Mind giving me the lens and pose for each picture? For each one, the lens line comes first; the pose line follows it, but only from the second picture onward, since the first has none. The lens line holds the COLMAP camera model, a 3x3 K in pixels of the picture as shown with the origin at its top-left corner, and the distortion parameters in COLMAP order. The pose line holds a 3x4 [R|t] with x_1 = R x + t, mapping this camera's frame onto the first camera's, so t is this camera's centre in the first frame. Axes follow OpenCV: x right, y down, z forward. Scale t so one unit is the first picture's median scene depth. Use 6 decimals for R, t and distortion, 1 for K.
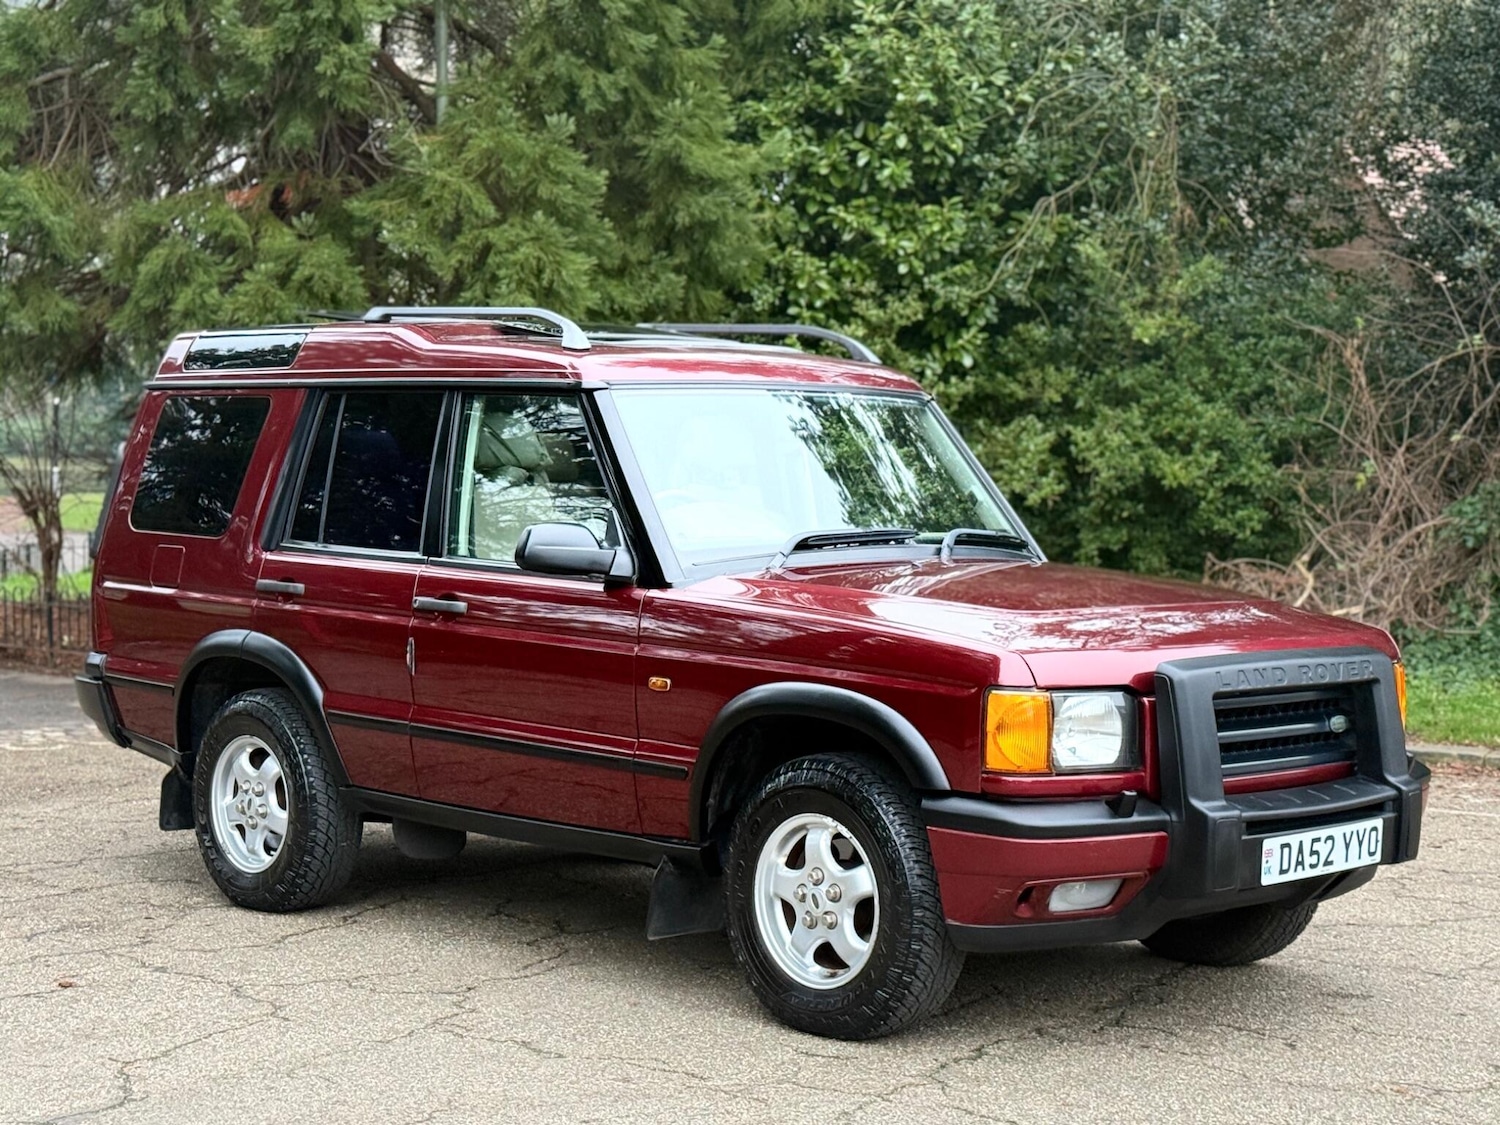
lens RADIAL K [[2655.6, 0, 750.0], [0, 2655.6, 562.5], [0, 0, 1]] dist [0.124925, 0.217817]
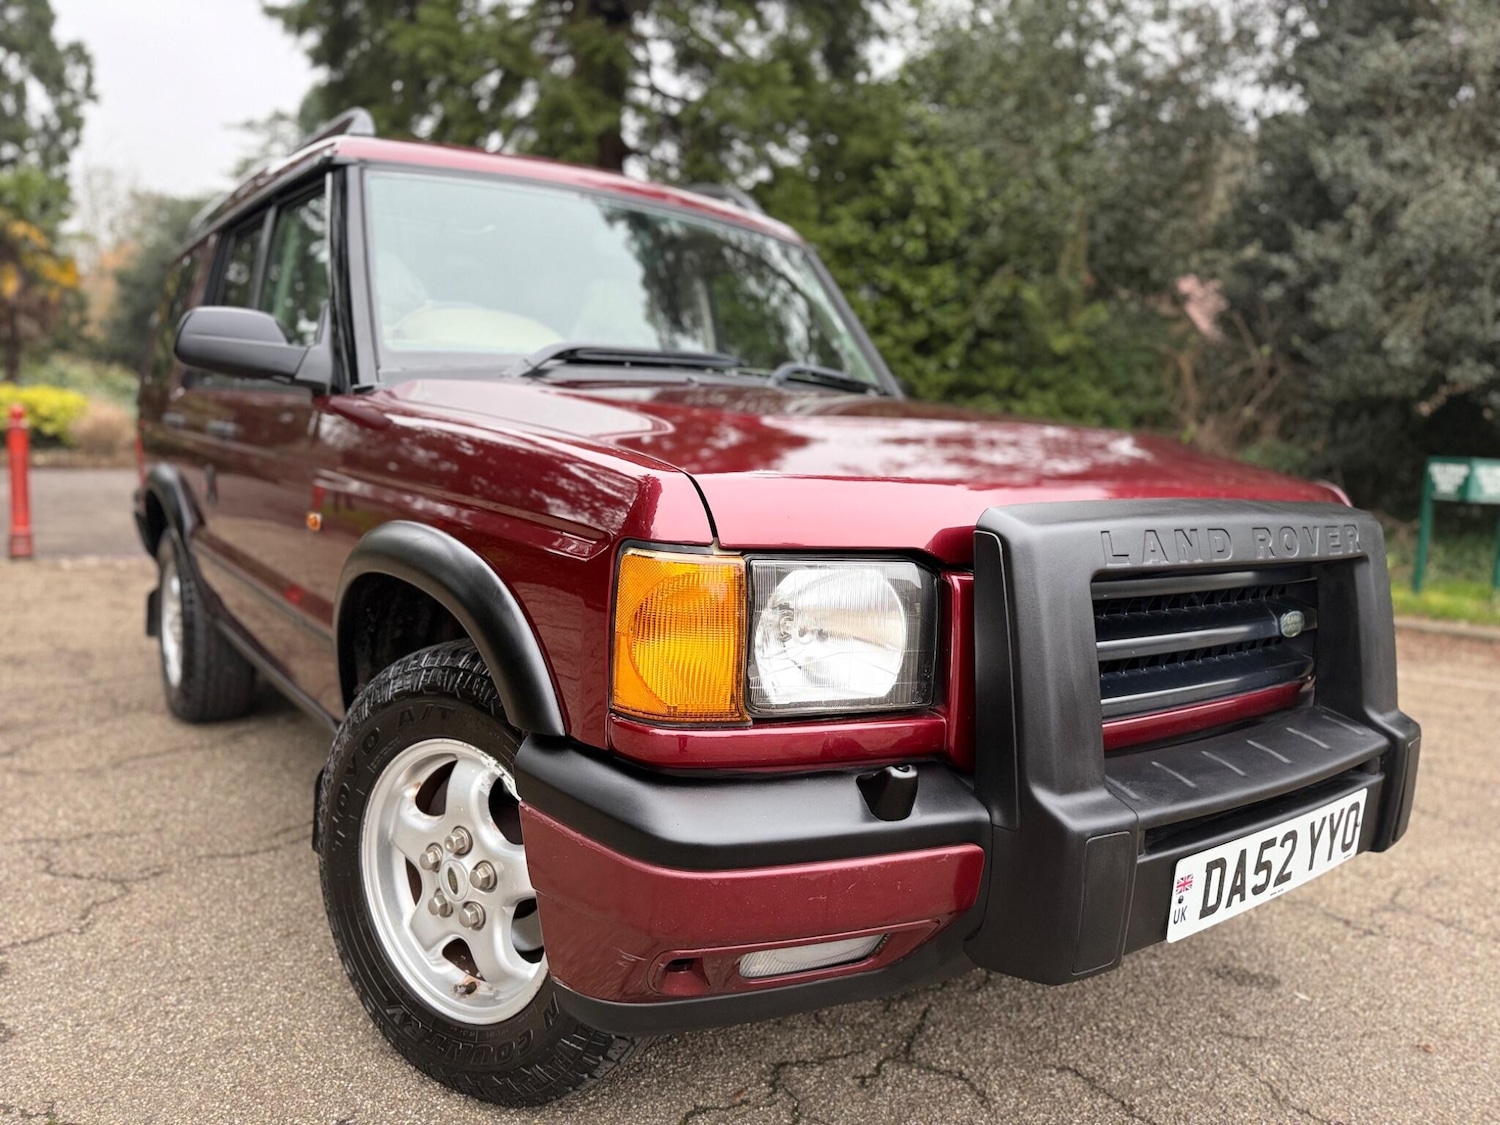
lens RADIAL K [[1071.9, 0, 750.0], [0, 1071.9, 562.5], [0, 0, 1]] dist [-0.004381, -0.005451]
pose [[0.989987, 0.045197, -0.133726, 0.056946], [-0.036618, 0.997152, 0.065931, 0.015176], [0.136325, -0.060374, 0.988823, 0.330452]]
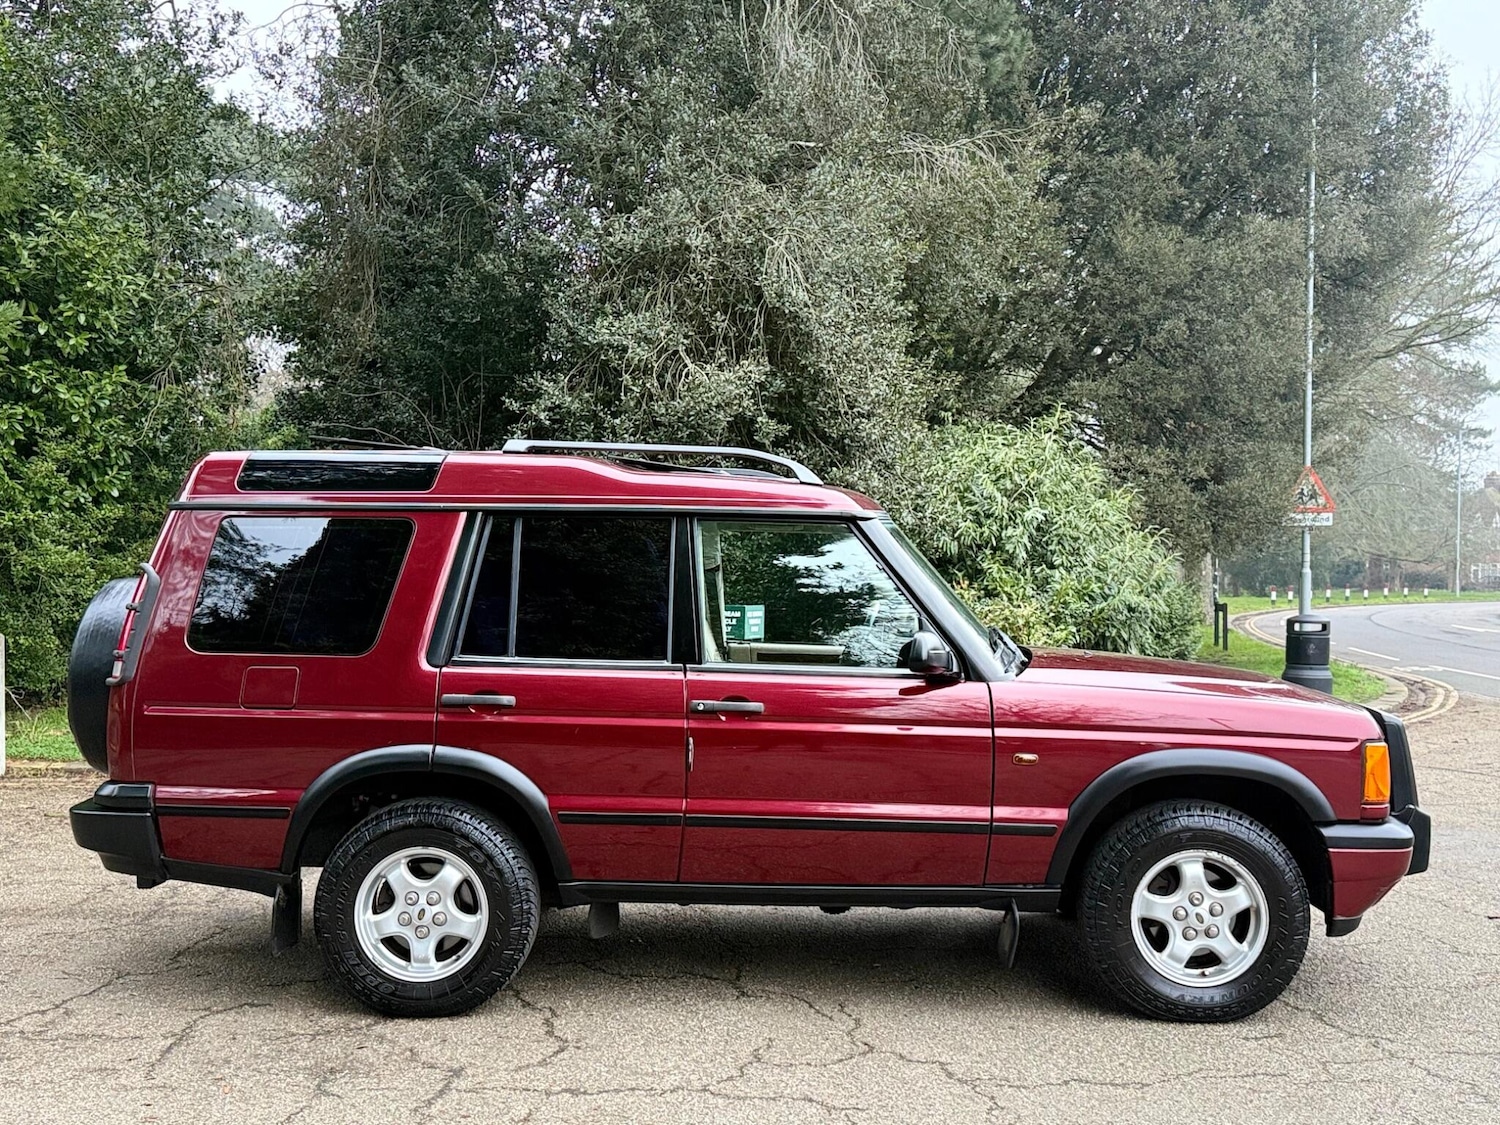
lens RADIAL K [[1593.3, 0, 750.0], [0, 1593.3, 562.5], [0, 0, 1]] dist [0.204724, -0.438625]
pose [[0.709093, -0.006033, 0.705089, -0.296124], [0.032569, 0.999176, -0.024204, -0.014316], [-0.704362, 0.040127, 0.708705, 0.255758]]
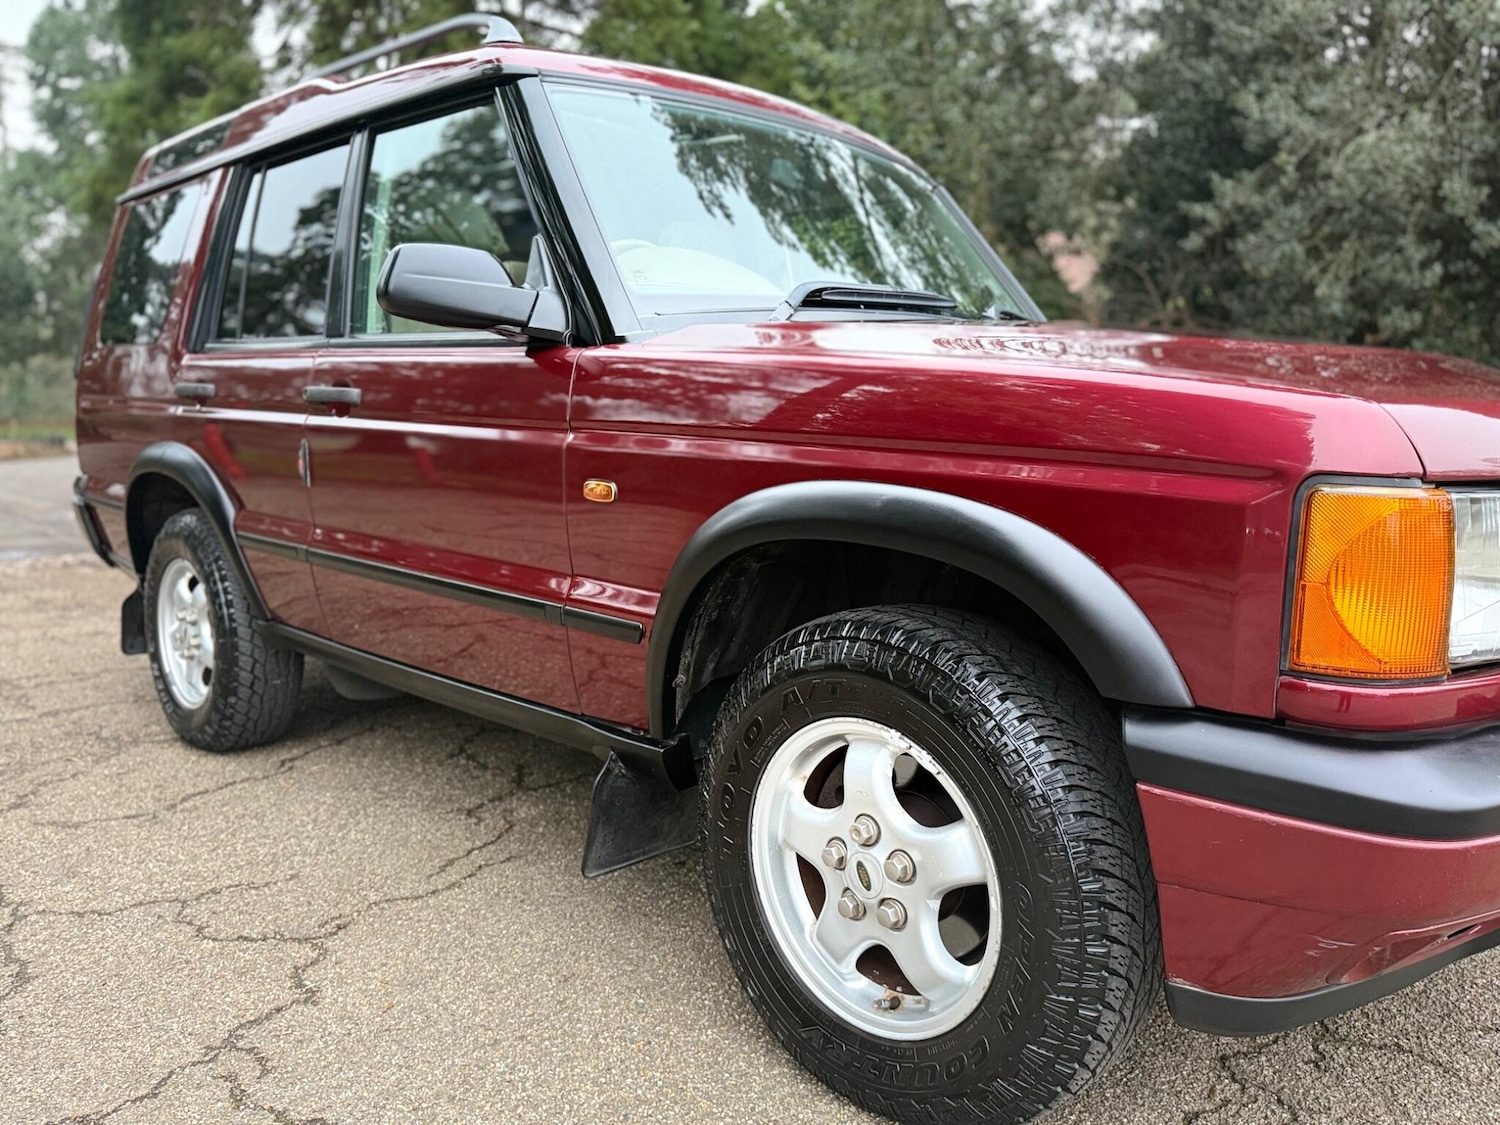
lens RADIAL K [[1150.8, 0, 749.5], [0, 1150.8, 558.6], [0, 0, 1]] dist [0.033856, -0.049736]
pose [[0.999702, 0.001442, 0.024376, -0.002287], [-0.003295, 0.997092, 0.076133, 0.018747], [-0.024196, -0.076191, 0.996800, 0.332757]]
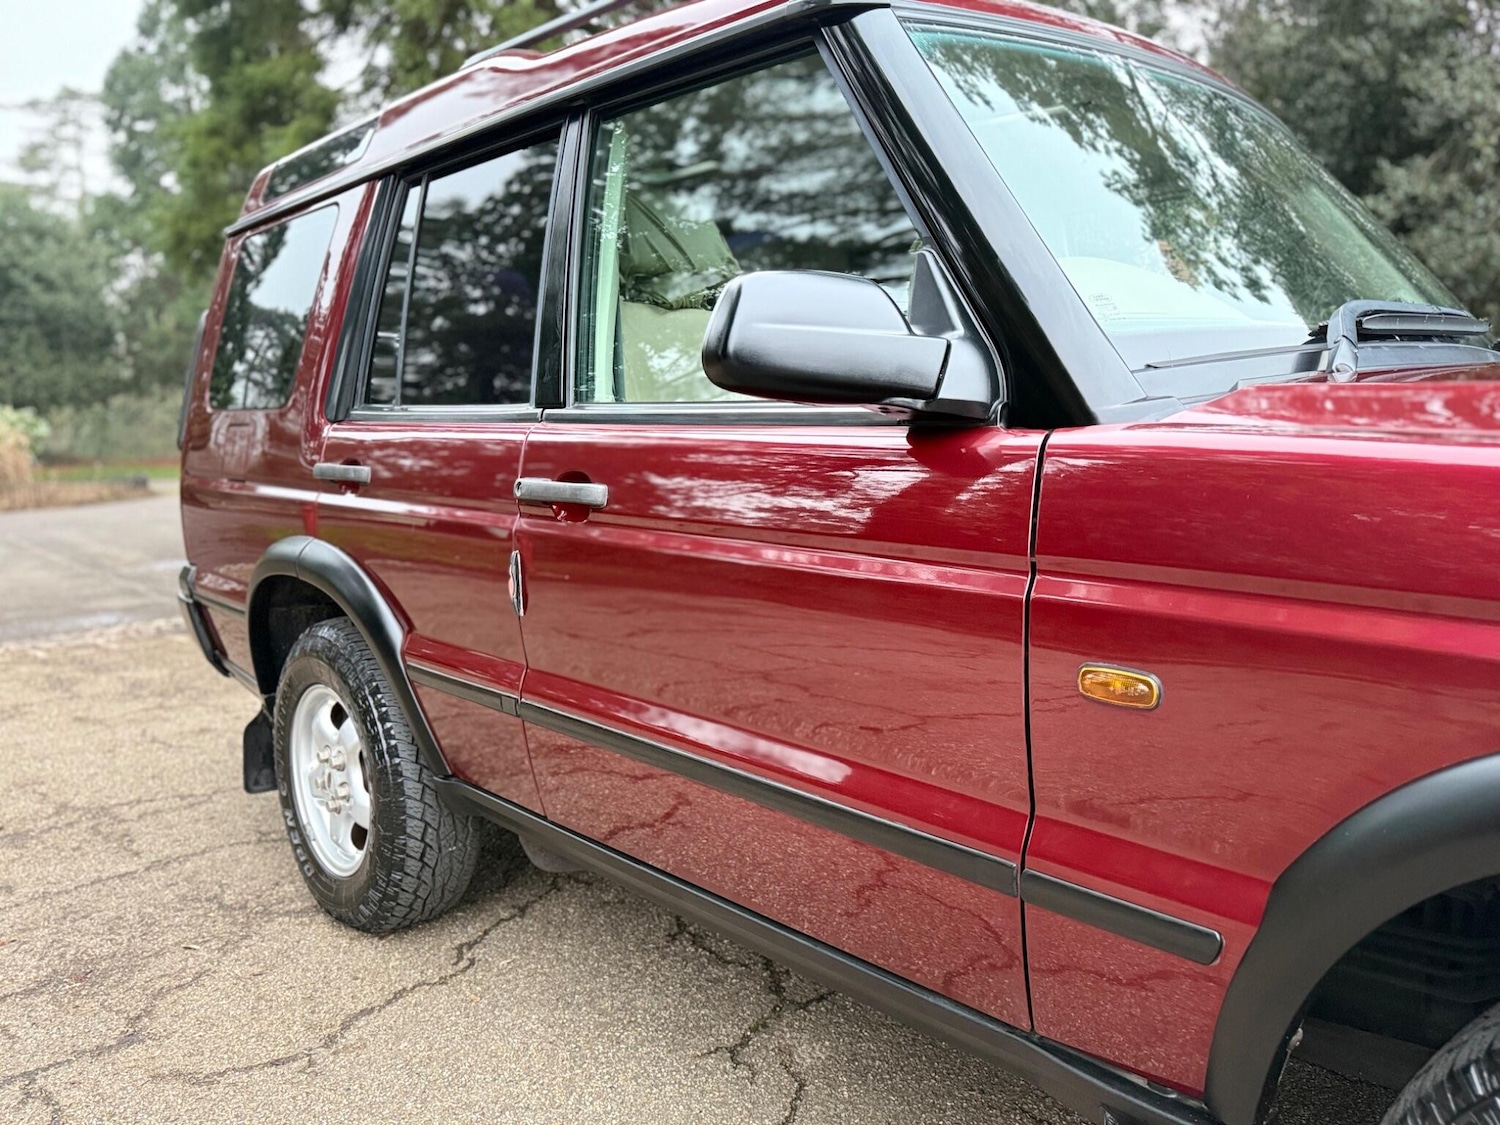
lens RADIAL K [[1139.5, 0, 743.0], [0, 1139.5, 566.0], [0, 0, 1]] dist [0.074296, -0.111920]
pose [[0.999252, -0.021340, -0.032251, -0.036243], [0.023522, 0.997350, 0.068846, 0.008100], [0.030697, -0.069554, 0.997106, 0.386551]]
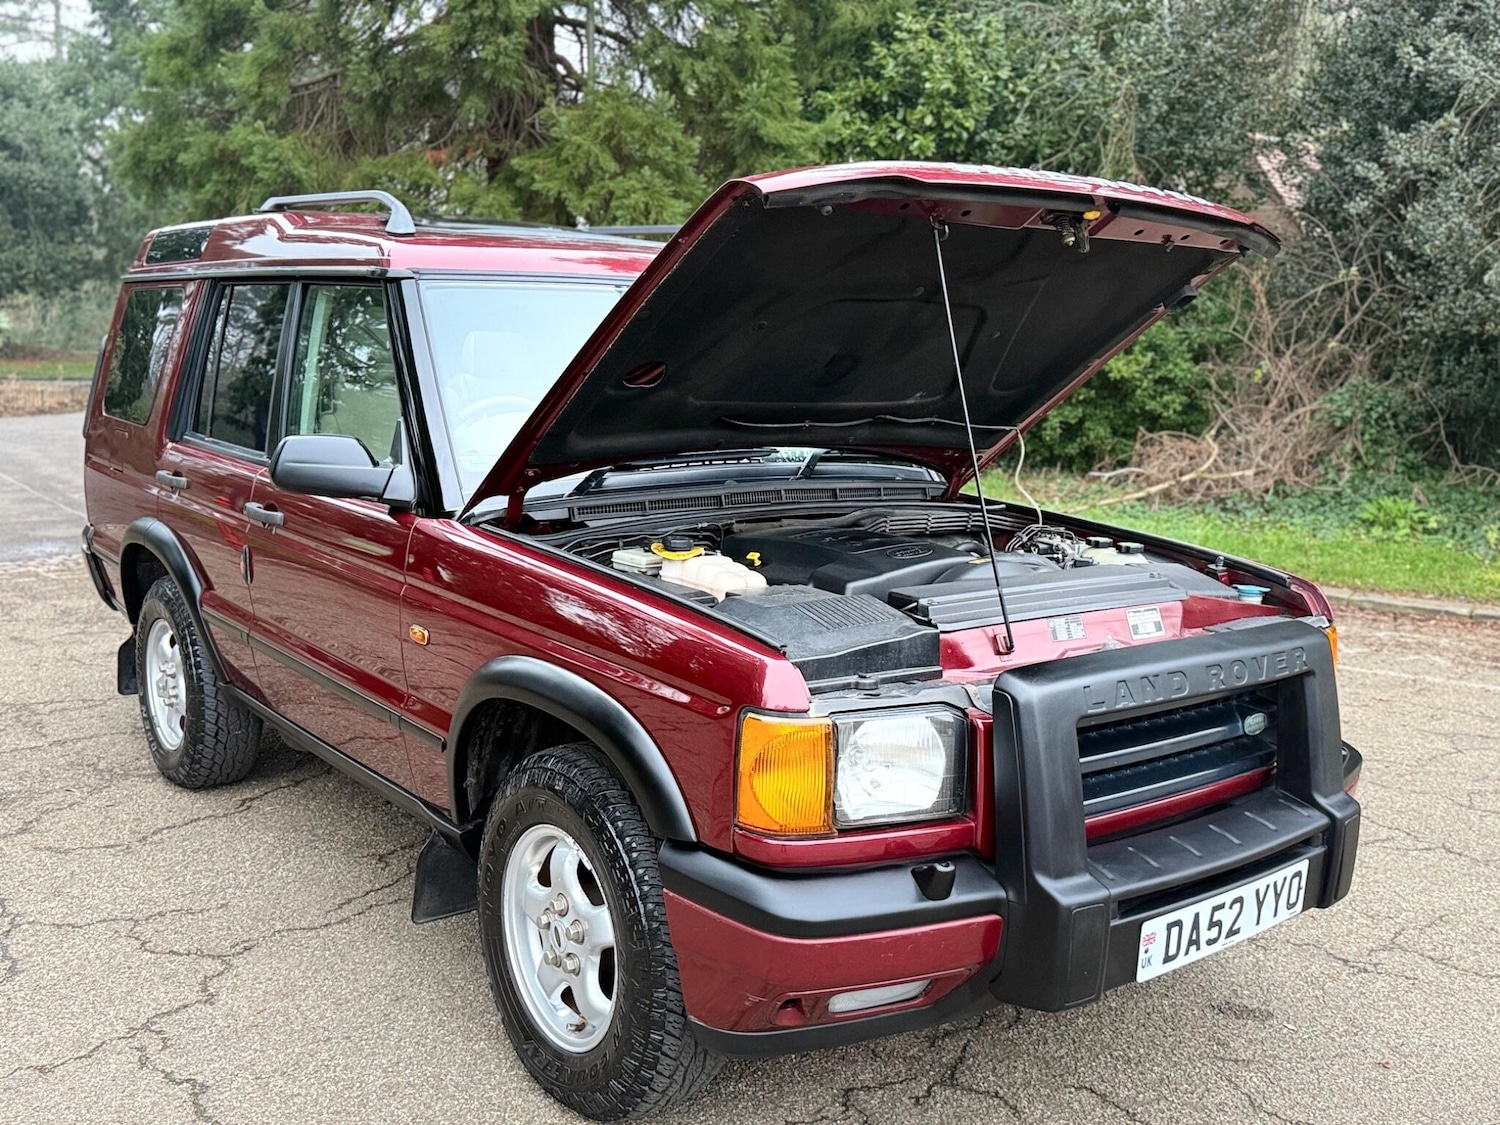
lens RADIAL K [[1418.1, 0, 744.1], [0, 1418.1, 568.1], [0, 0, 1]] dist [0.161068, -0.334576]
pose [[0.994148, 0.031730, -0.103260, 0.051751], [-0.019848, 0.993267, 0.114132, -0.013004], [0.106187, -0.111415, 0.988085, 0.260520]]
